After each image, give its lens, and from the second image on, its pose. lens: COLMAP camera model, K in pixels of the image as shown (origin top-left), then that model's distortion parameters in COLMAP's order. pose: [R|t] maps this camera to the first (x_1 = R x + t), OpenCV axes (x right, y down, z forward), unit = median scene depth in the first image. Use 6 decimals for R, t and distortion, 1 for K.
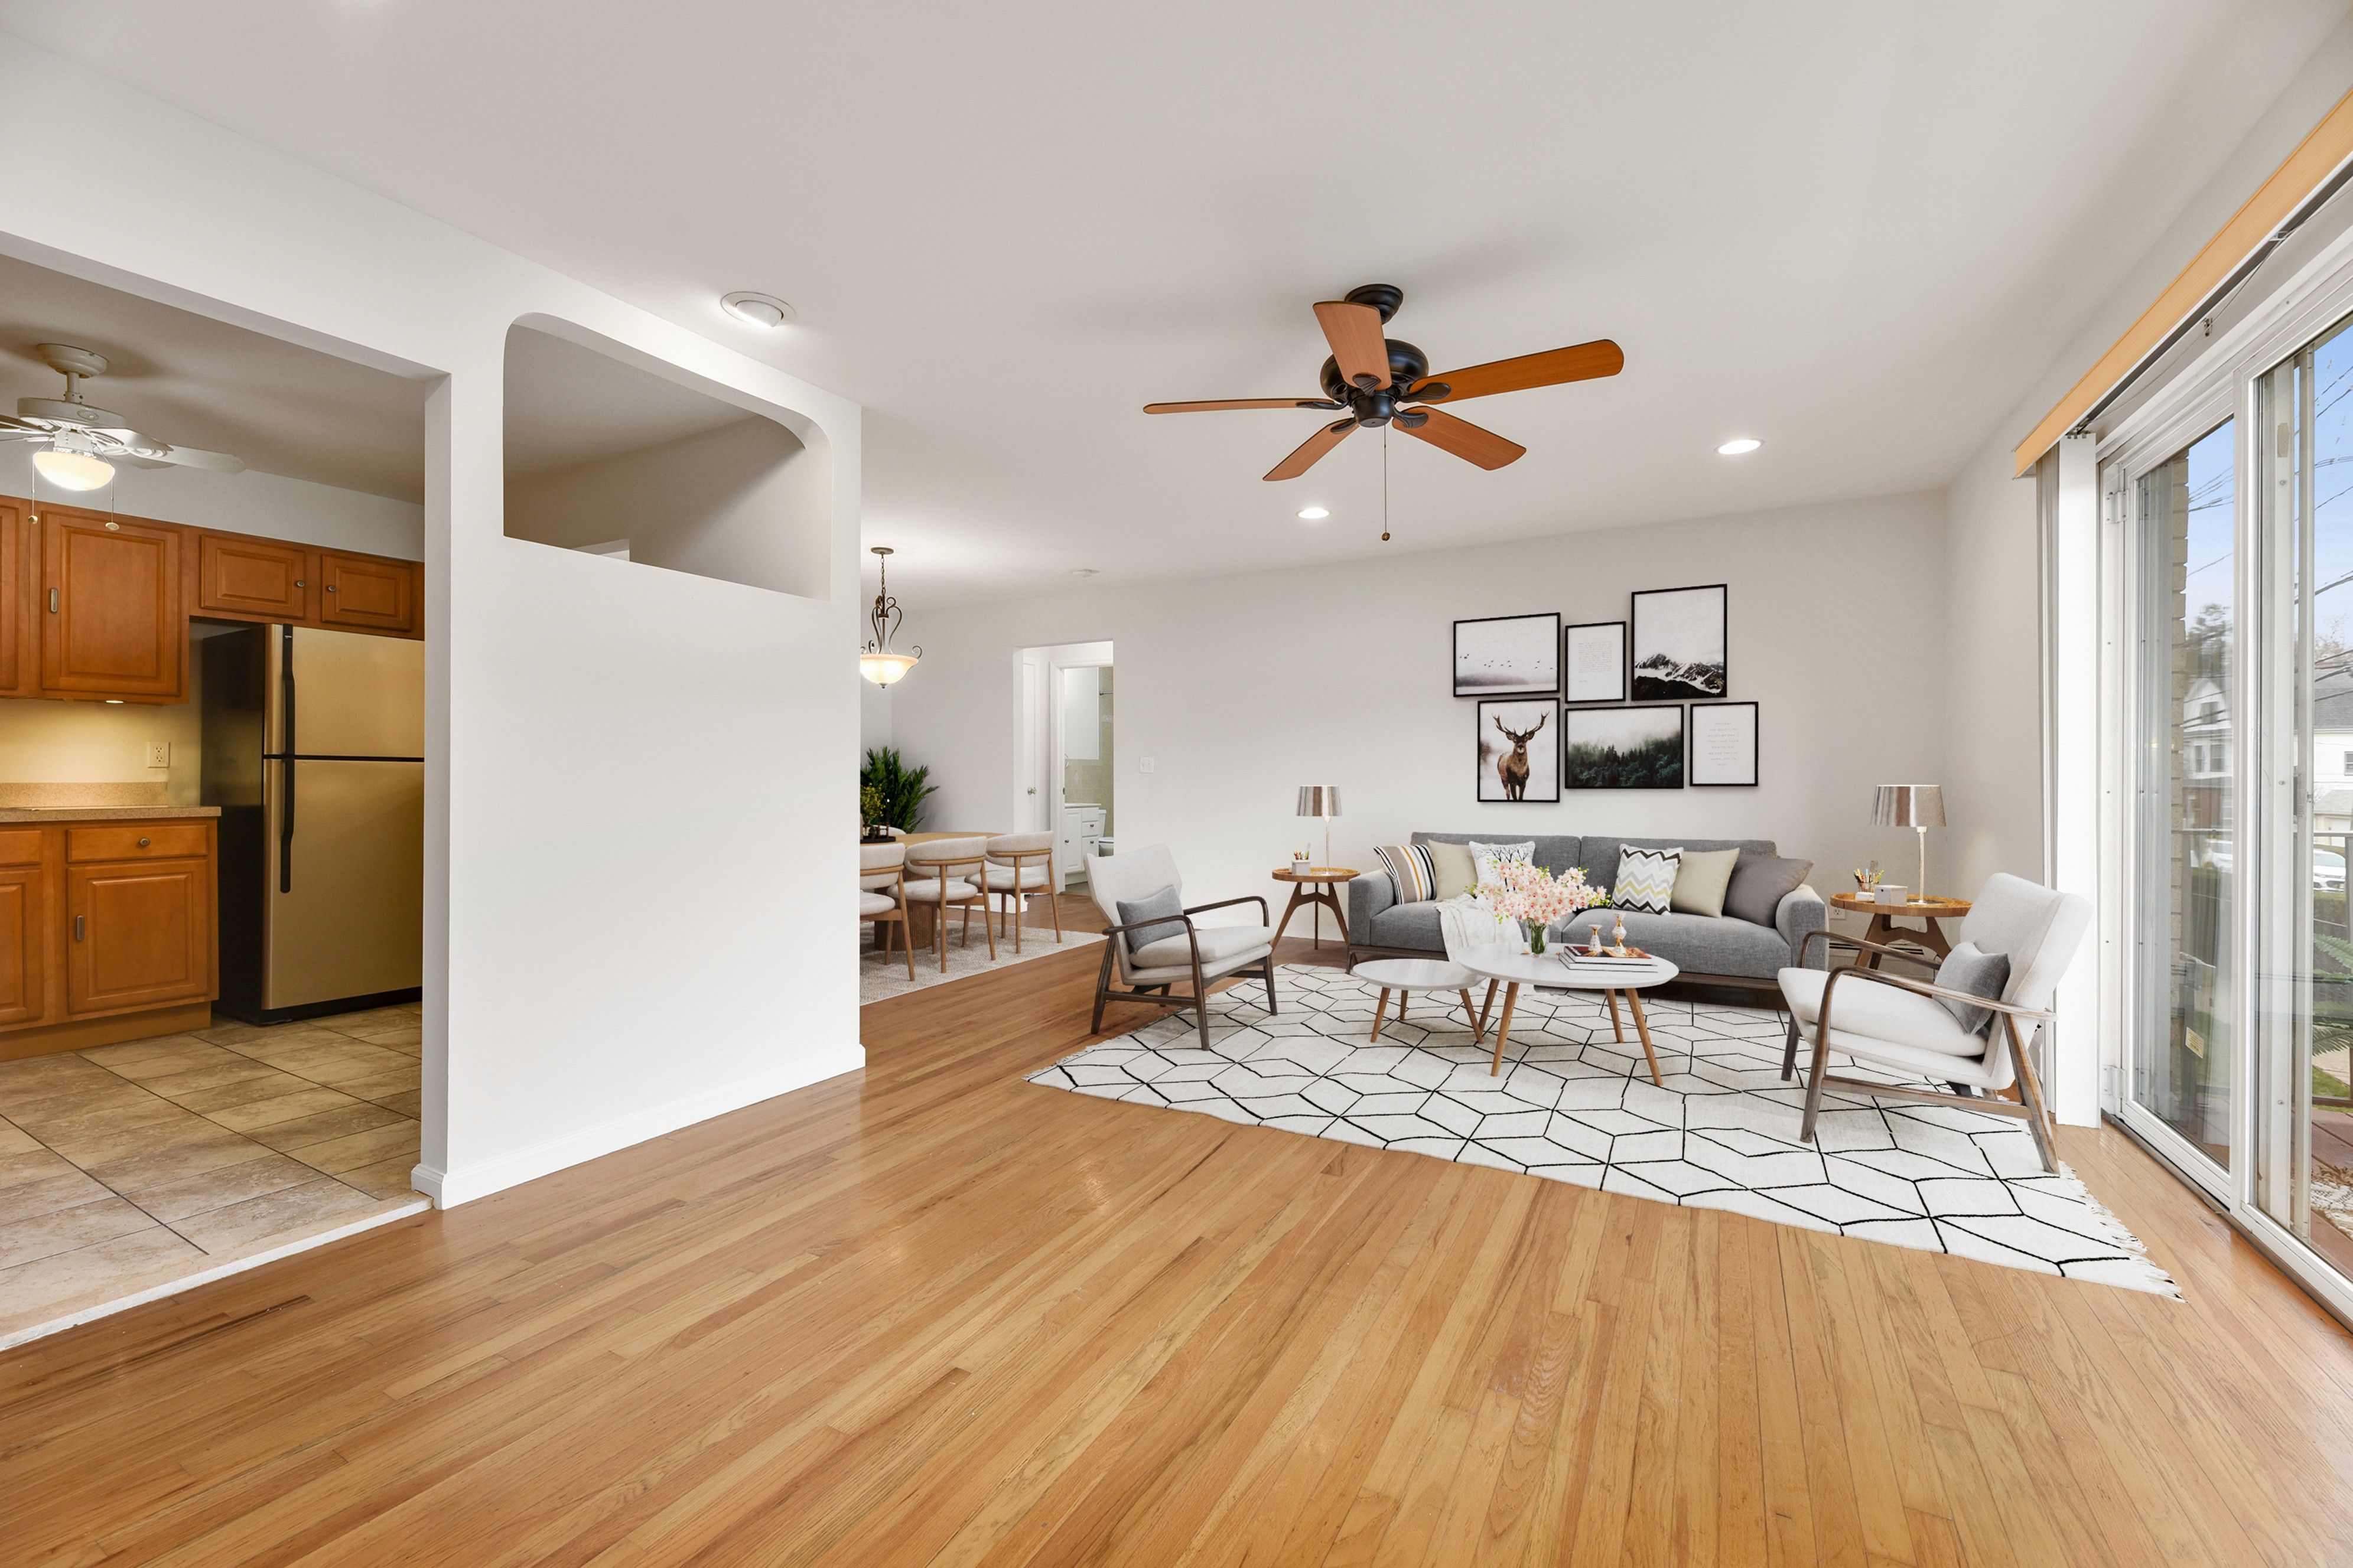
lens RADIAL K [[951.5, 0, 1187.6], [0, 951.5, 779.7], [0, 0, 1]] dist [-0.006934, -0.001477]
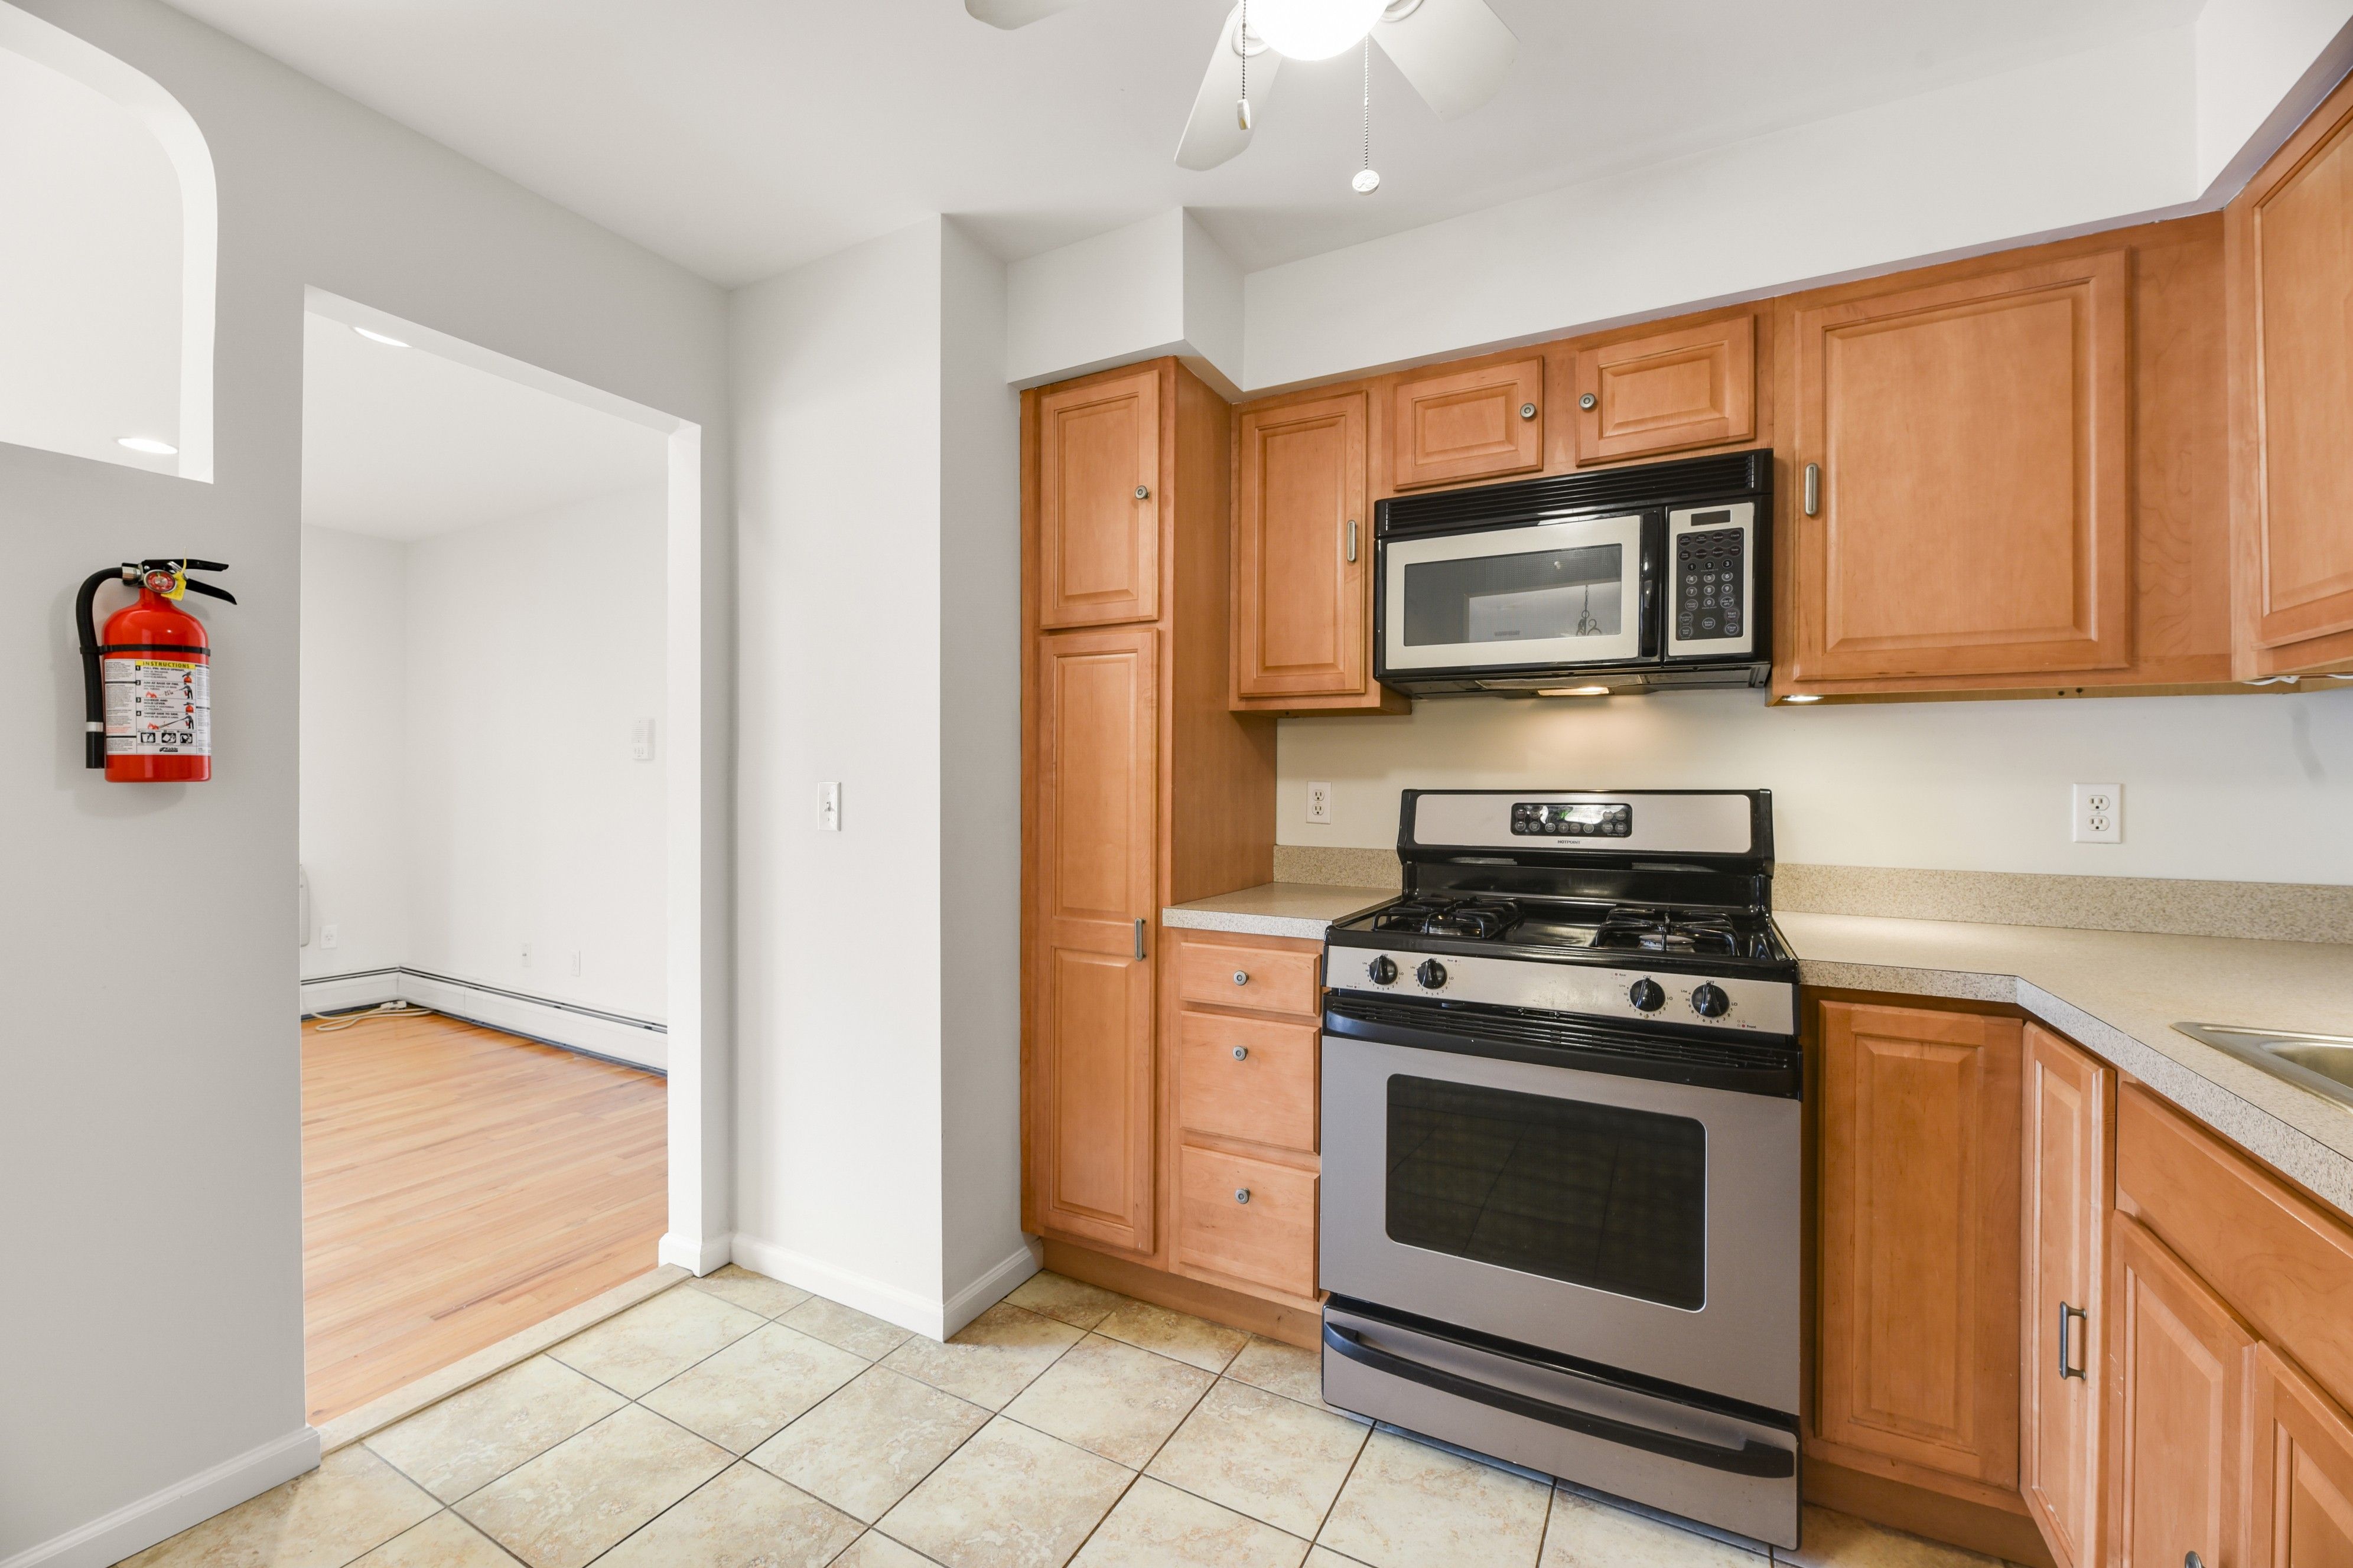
lens RADIAL K [[951.5, 0, 1172.0], [0, 951.5, 782.4], [0, 0, 1]] dist [-0.006934, -0.001477]
pose [[-0.999974, -0.007246, 0.000414, -0.897794], [-0.007246, 0.999973, 0.000982, -0.038398], [-0.000421, 0.000979, -0.999999, 1.051496]]
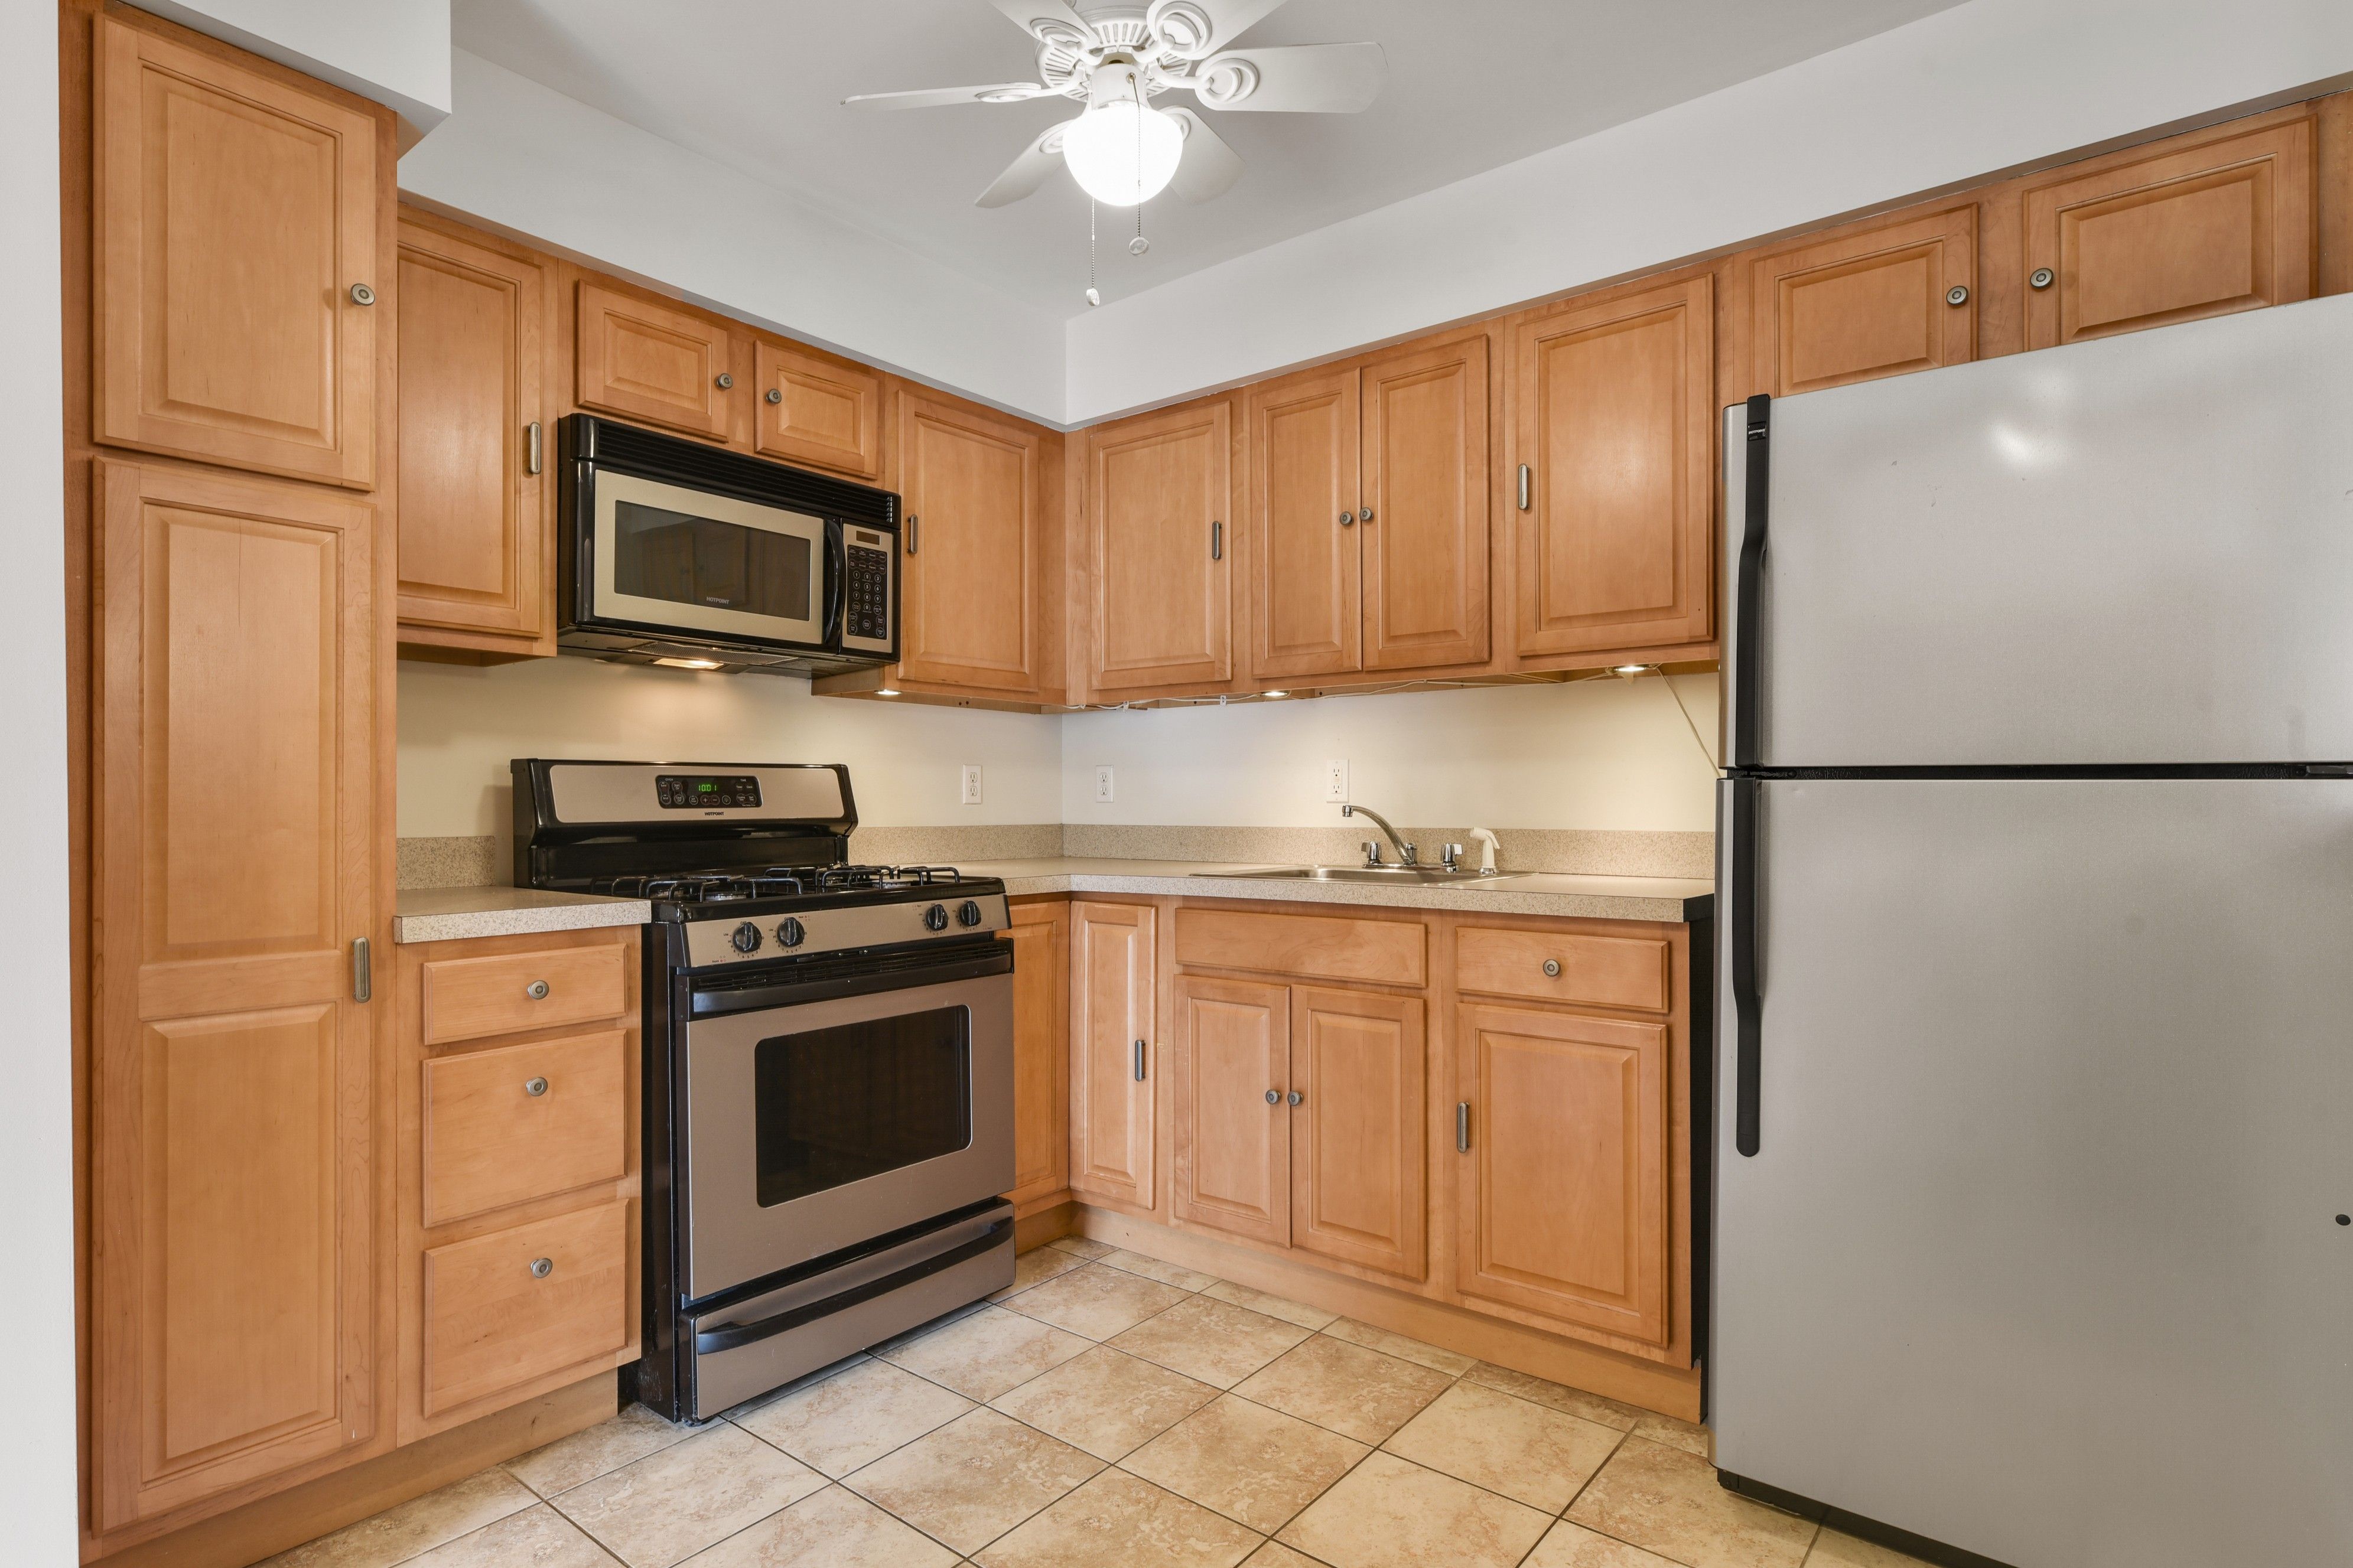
lens RADIAL K [[1216.4, 0, 1178.5], [0, 1216.4, 806.8], [0, 0, 1]] dist [0.010522, -0.002161]
pose [[-0.171751, 0.003272, -0.985135, -0.481923], [-0.003548, 0.999986, 0.003940, -0.013169], [0.985134, 0.004172, -0.171737, 0.894572]]
